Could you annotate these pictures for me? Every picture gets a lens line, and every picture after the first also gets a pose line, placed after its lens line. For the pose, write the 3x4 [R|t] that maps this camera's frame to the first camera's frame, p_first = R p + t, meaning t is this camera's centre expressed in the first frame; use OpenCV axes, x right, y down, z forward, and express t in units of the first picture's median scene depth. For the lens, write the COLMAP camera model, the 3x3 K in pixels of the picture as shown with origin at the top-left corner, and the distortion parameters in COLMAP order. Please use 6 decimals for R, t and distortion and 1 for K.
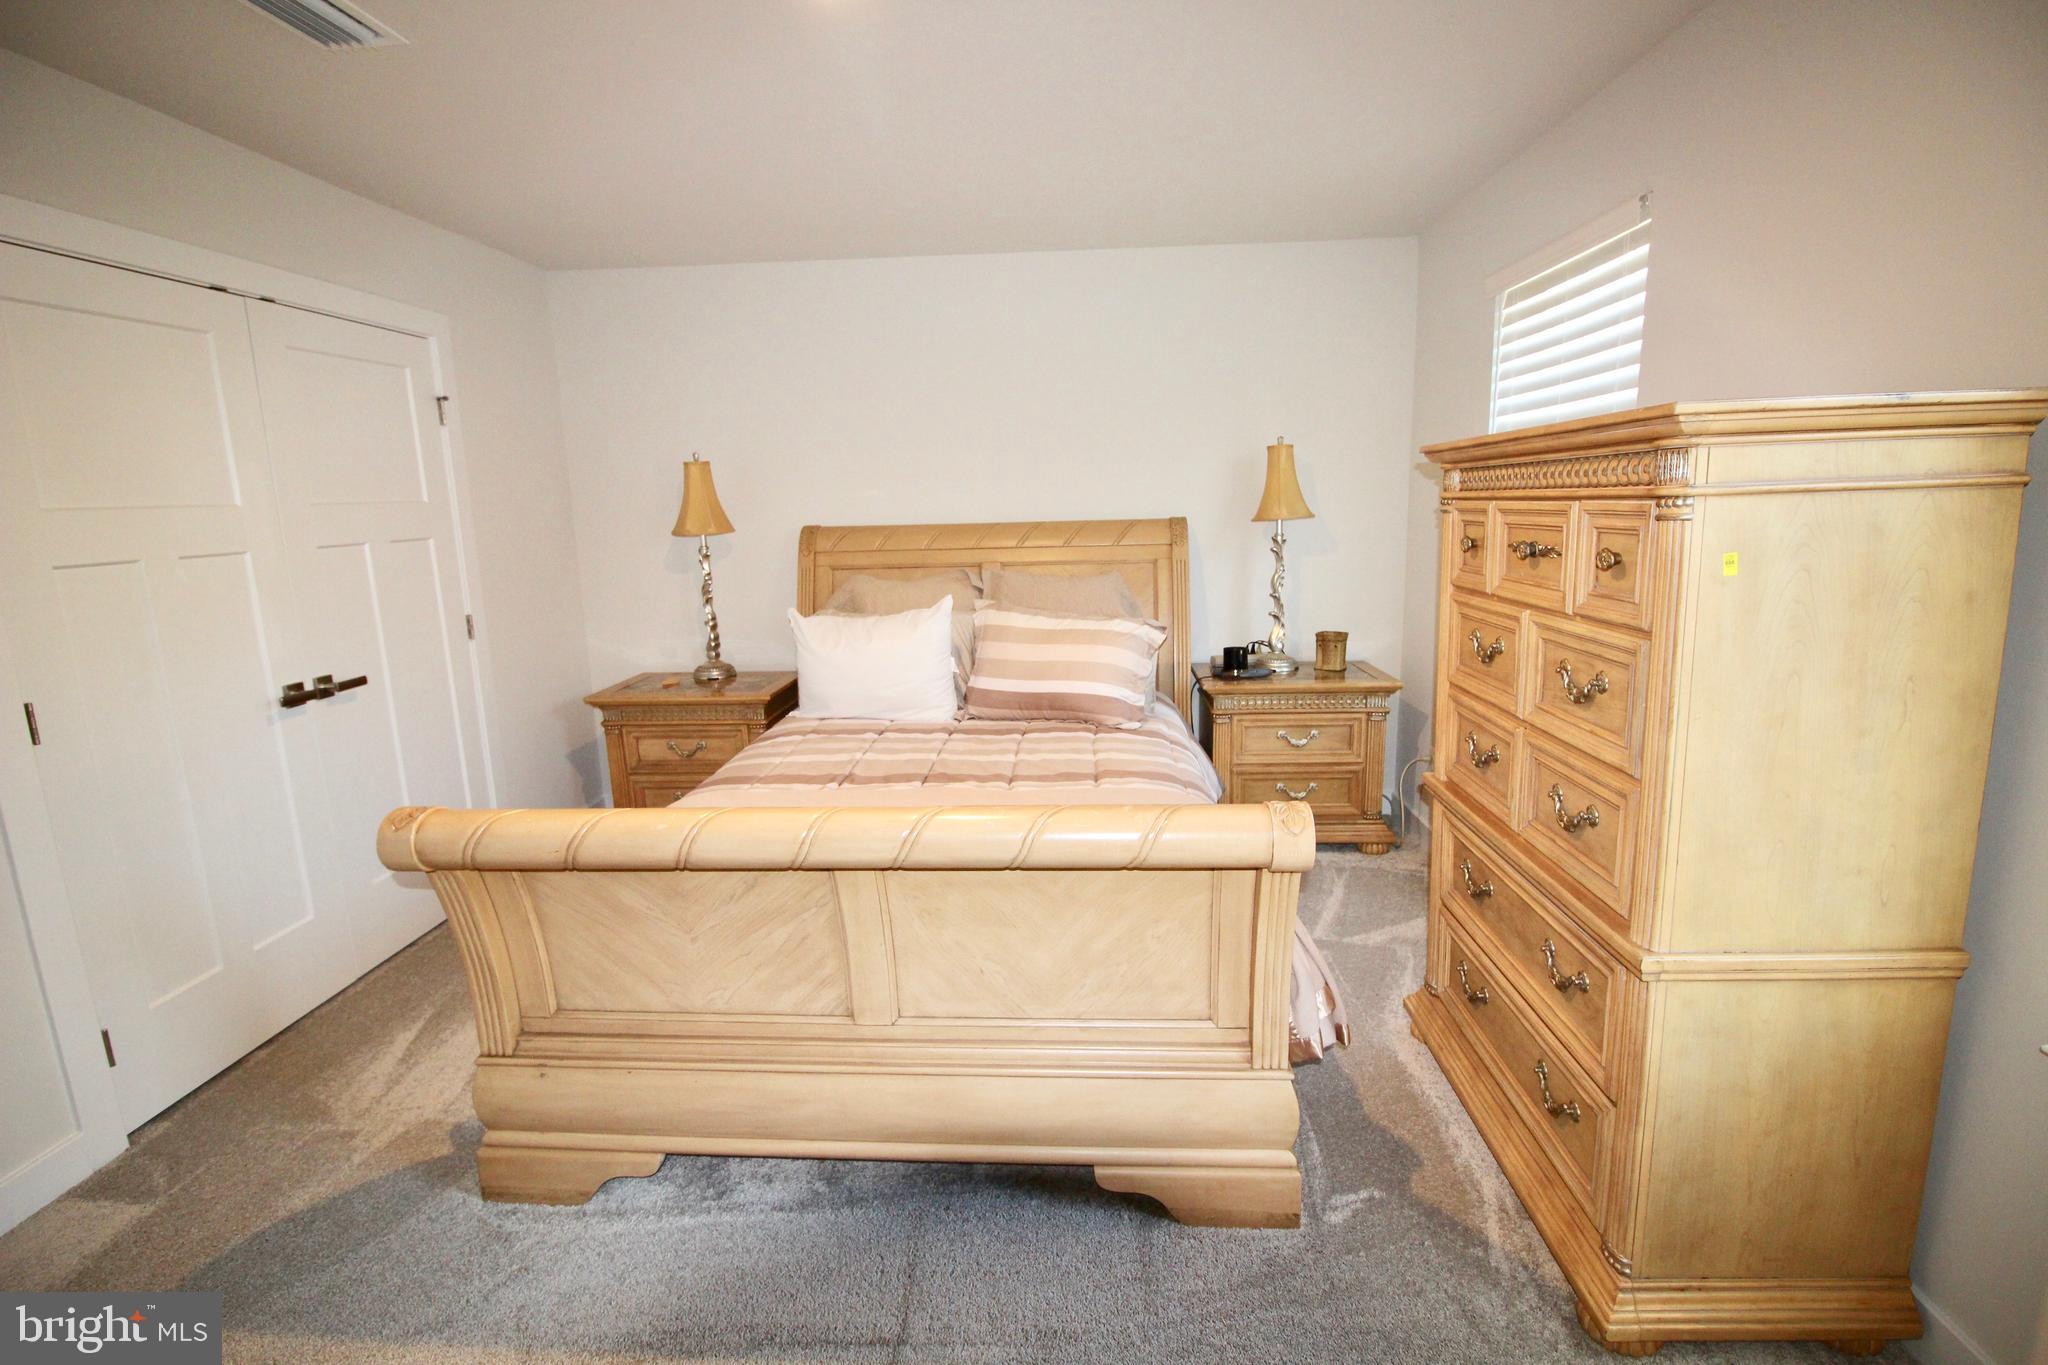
lens RADIAL K [[938.8, 0, 1032.4], [0, 938.8, 671.4], [0, 0, 1]] dist [0.000711, -0.015161]
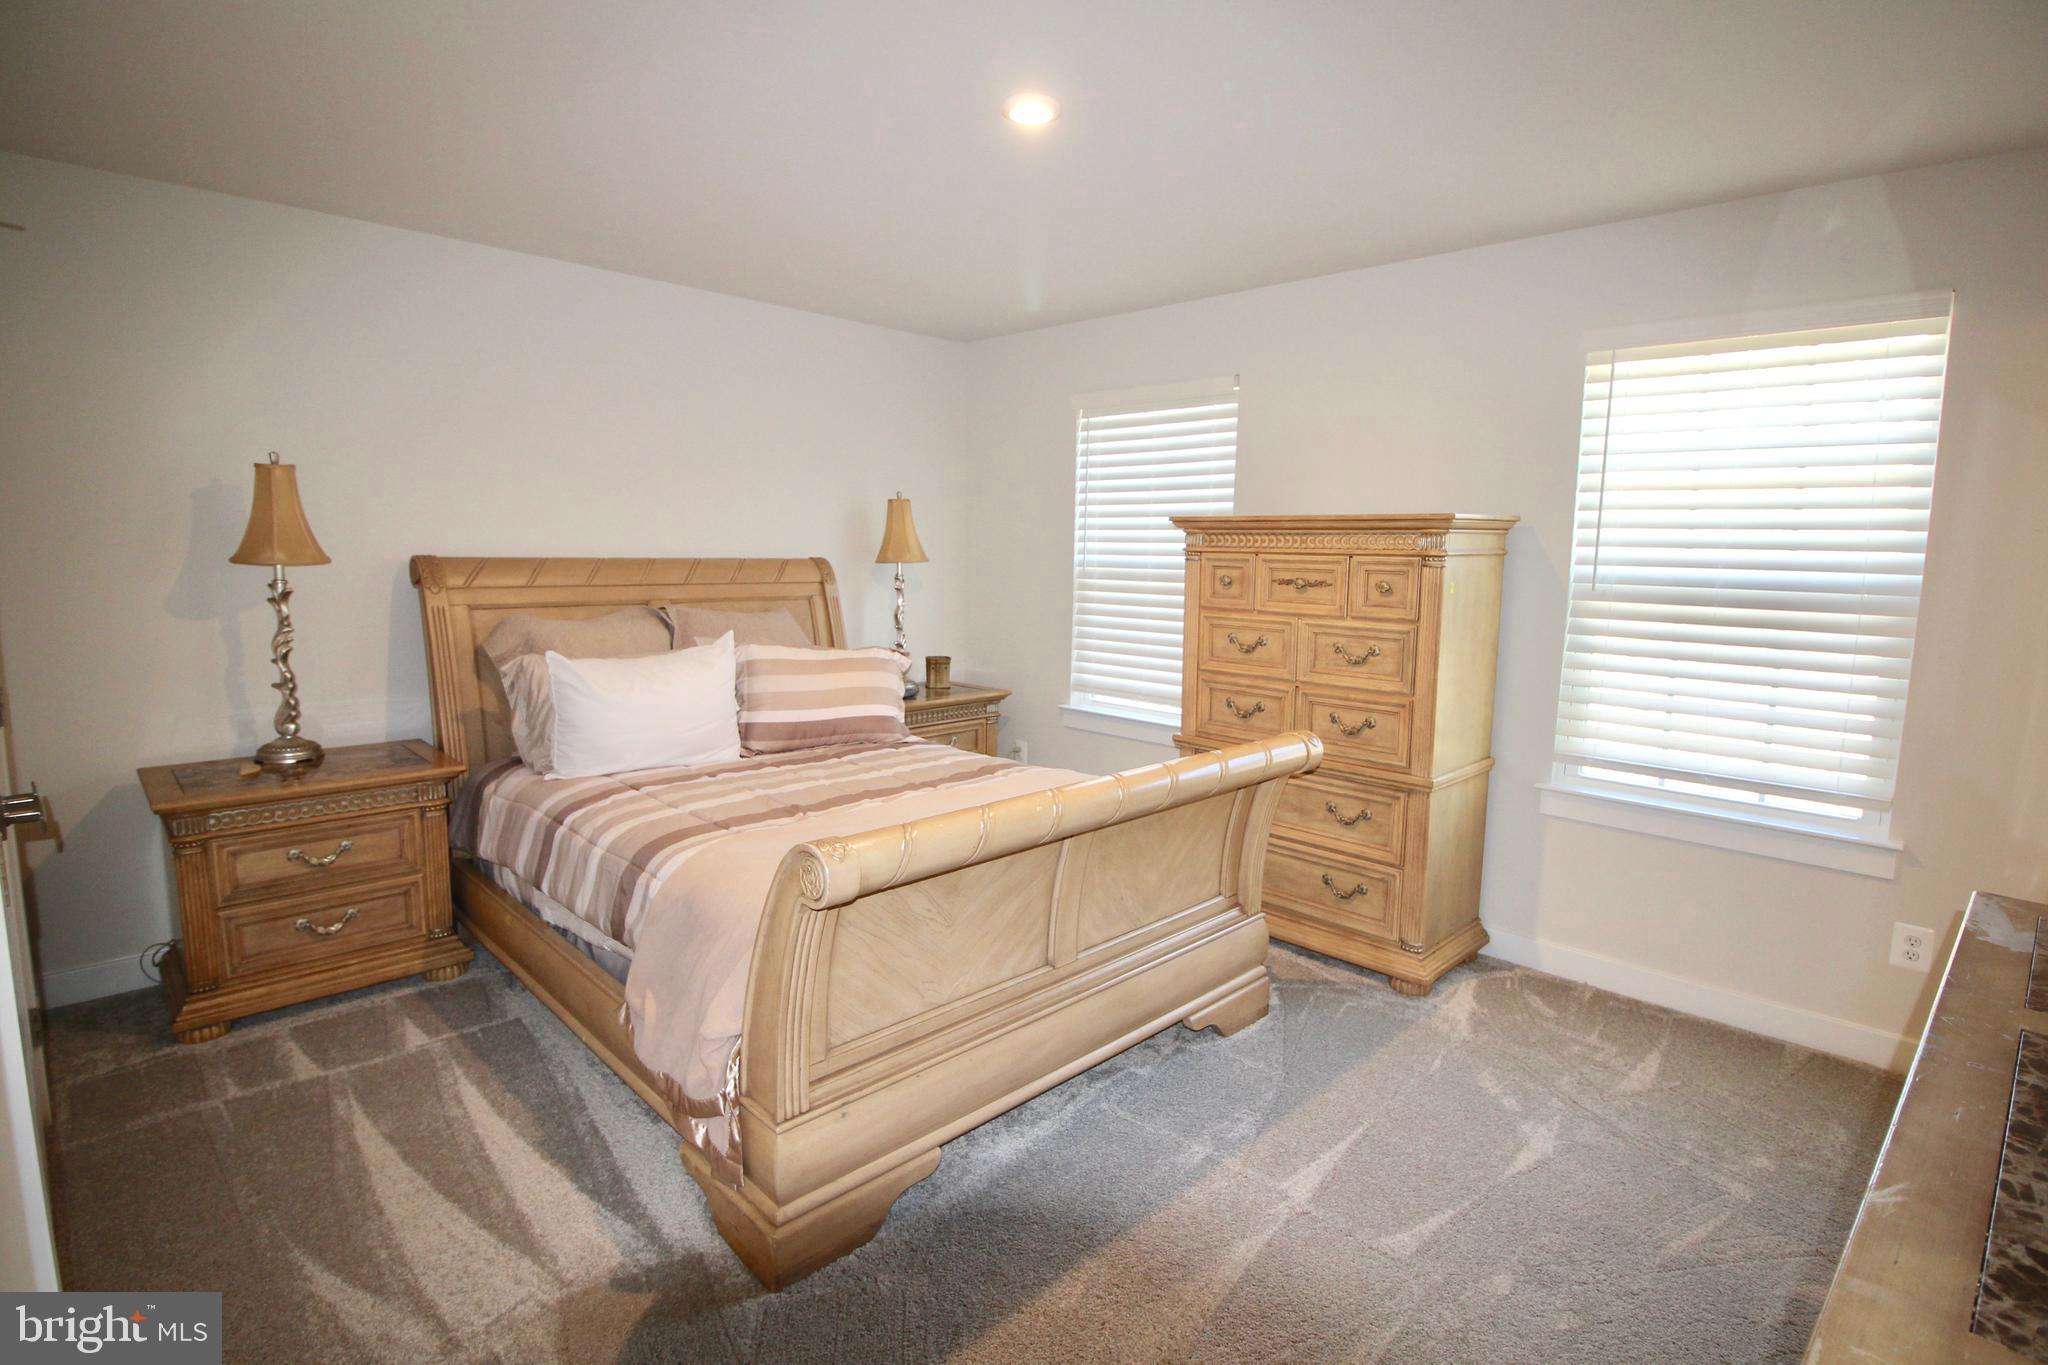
lens RADIAL K [[998.0, 0, 1024.0], [0, 998.0, 682.5], [0, 0, 1]] dist [-0.018585, -0.000295]
pose [[0.665444, -0.063876, 0.743710, -0.647202], [0.097998, 0.995184, -0.002211, 0.004780], [-0.739987, 0.074354, 0.668499, 0.082594]]
